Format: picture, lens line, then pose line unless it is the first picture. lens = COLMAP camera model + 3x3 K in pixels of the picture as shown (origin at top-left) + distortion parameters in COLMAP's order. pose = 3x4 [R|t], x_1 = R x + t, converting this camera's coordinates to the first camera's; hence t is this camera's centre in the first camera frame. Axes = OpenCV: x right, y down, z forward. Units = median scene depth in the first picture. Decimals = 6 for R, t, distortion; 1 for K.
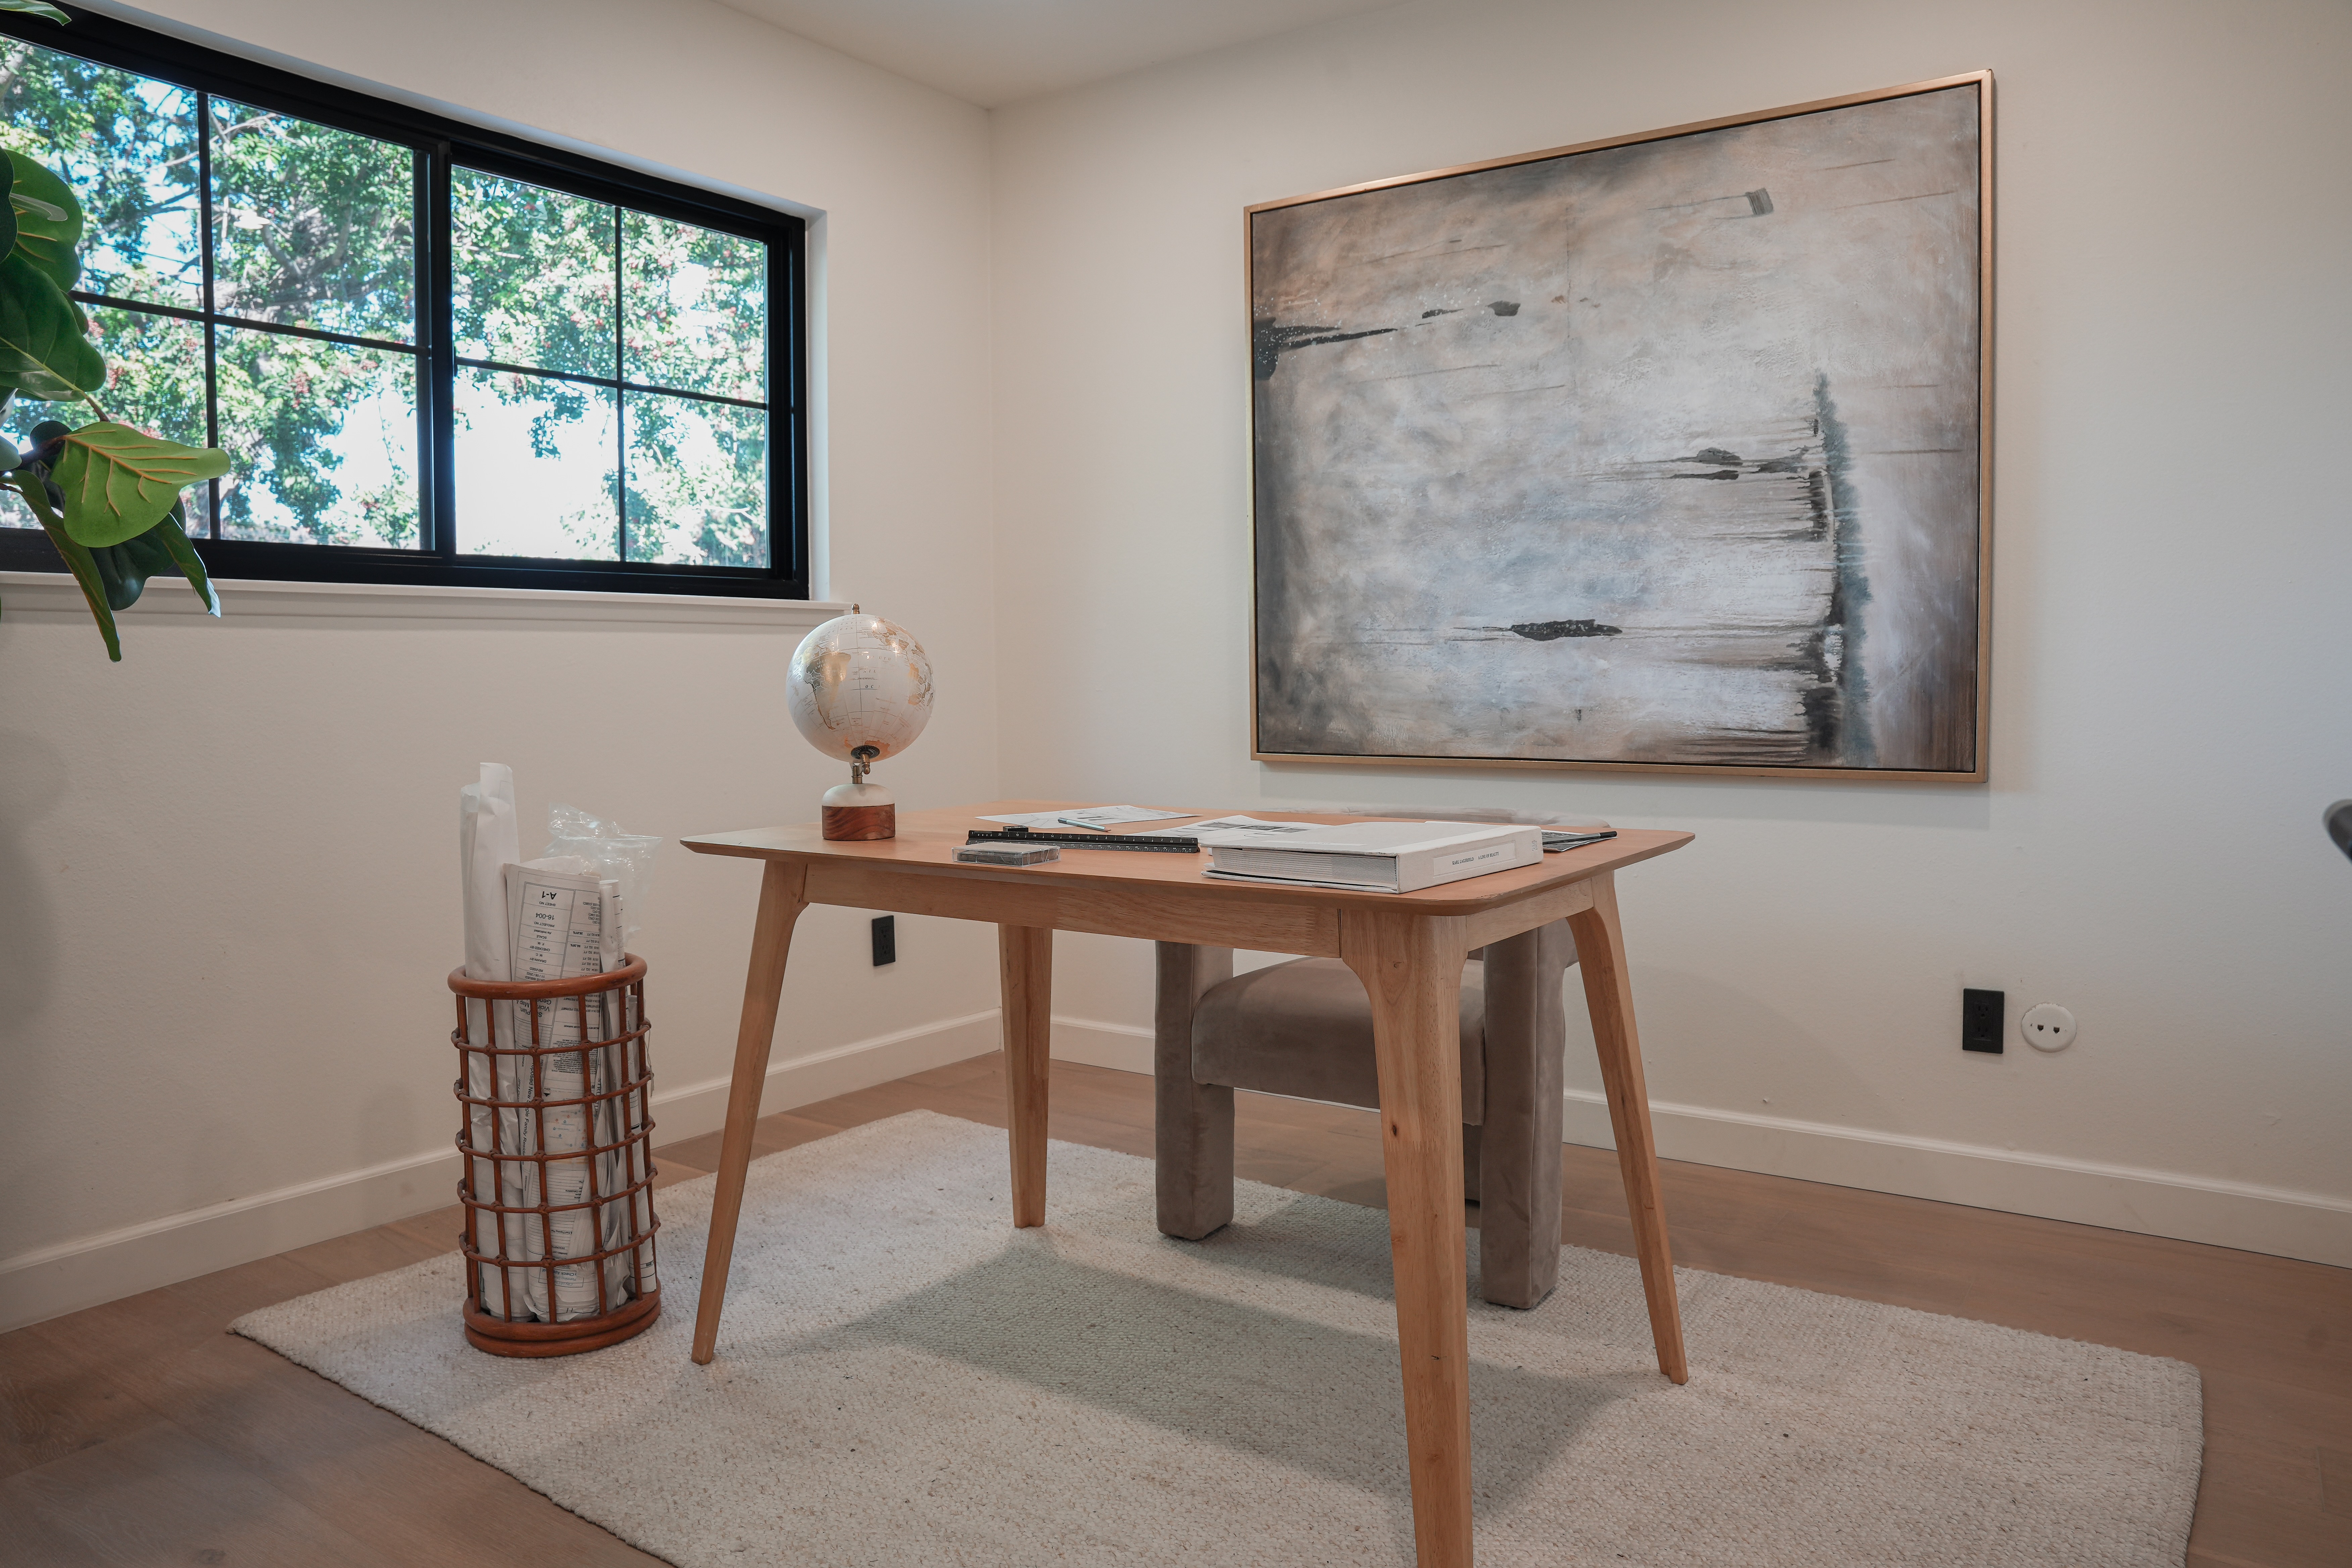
lens RADIAL K [[1603.6, 0, 1176.0], [0, 1603.6, 784.0], [0, 0, 1]] dist [-0.140333, 0.102471]
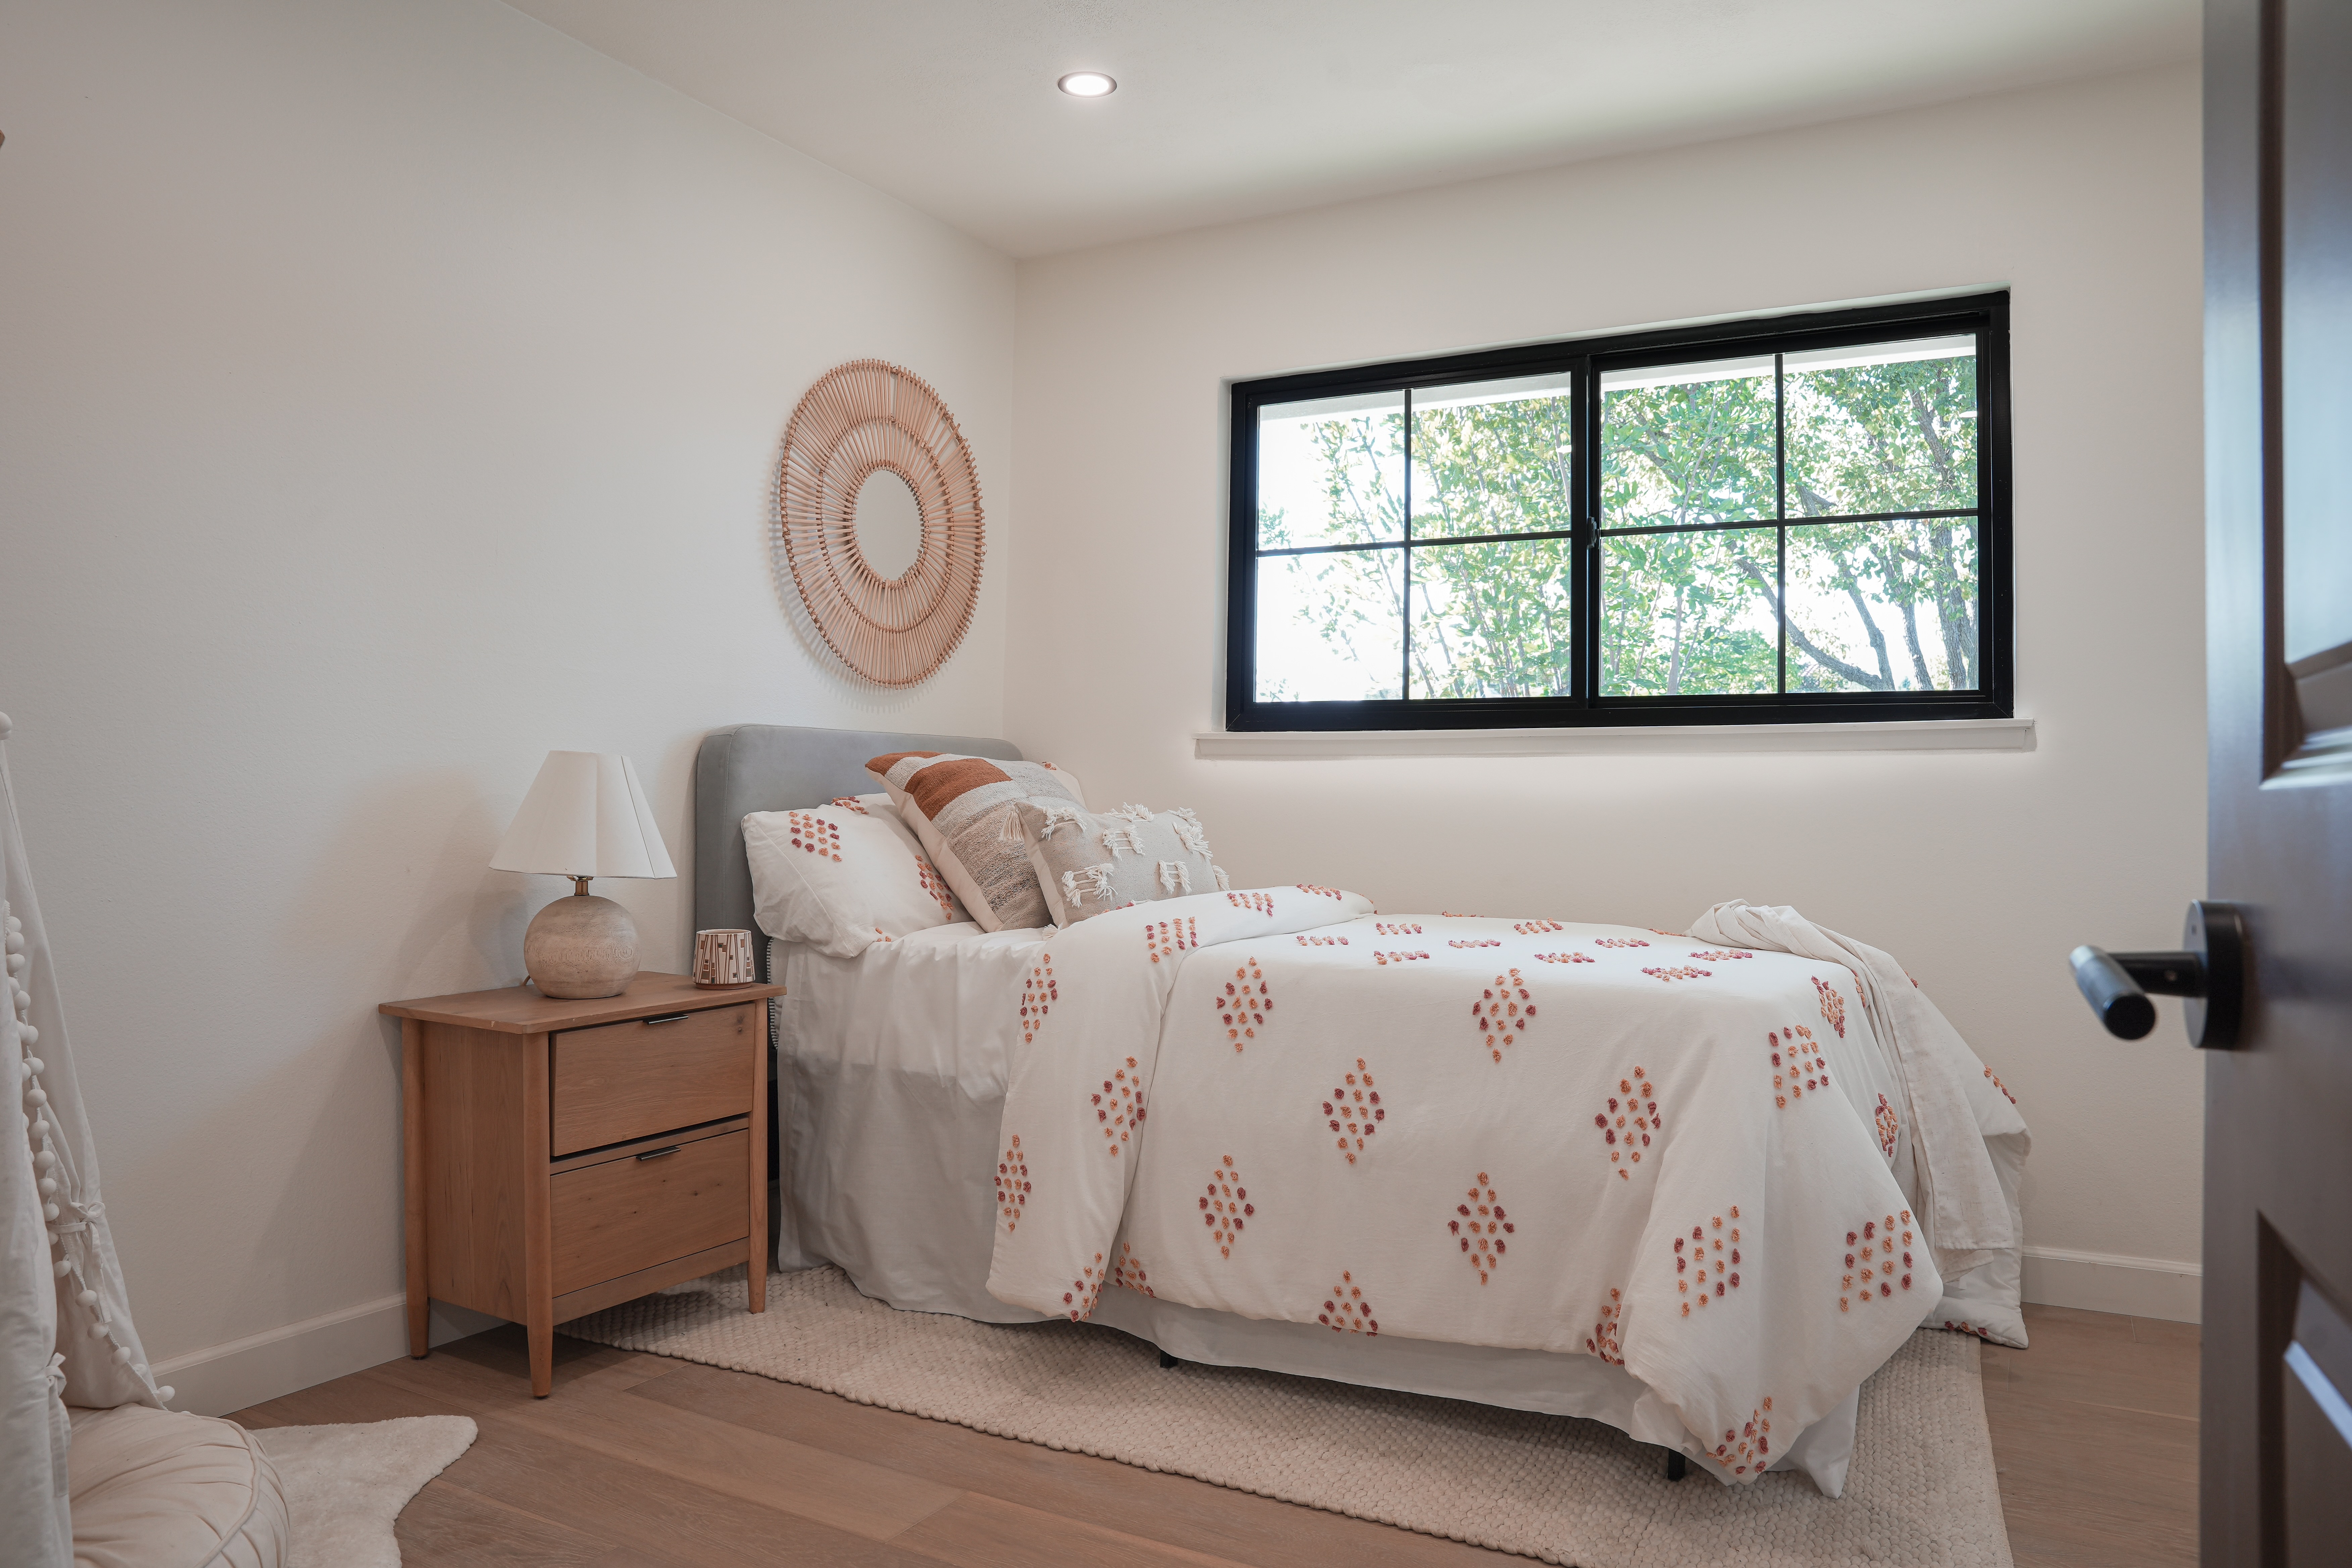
lens RADIAL K [[1603.6, 0, 1176.0], [0, 1603.6, 784.0], [0, 0, 1]] dist [-0.140333, 0.102471]
pose [[0.118441, -0.016491, -0.992824, 0.628573], [-0.089094, 0.995653, -0.027167, -0.019468], [0.988956, 0.091672, 0.116457, 0.505135]]
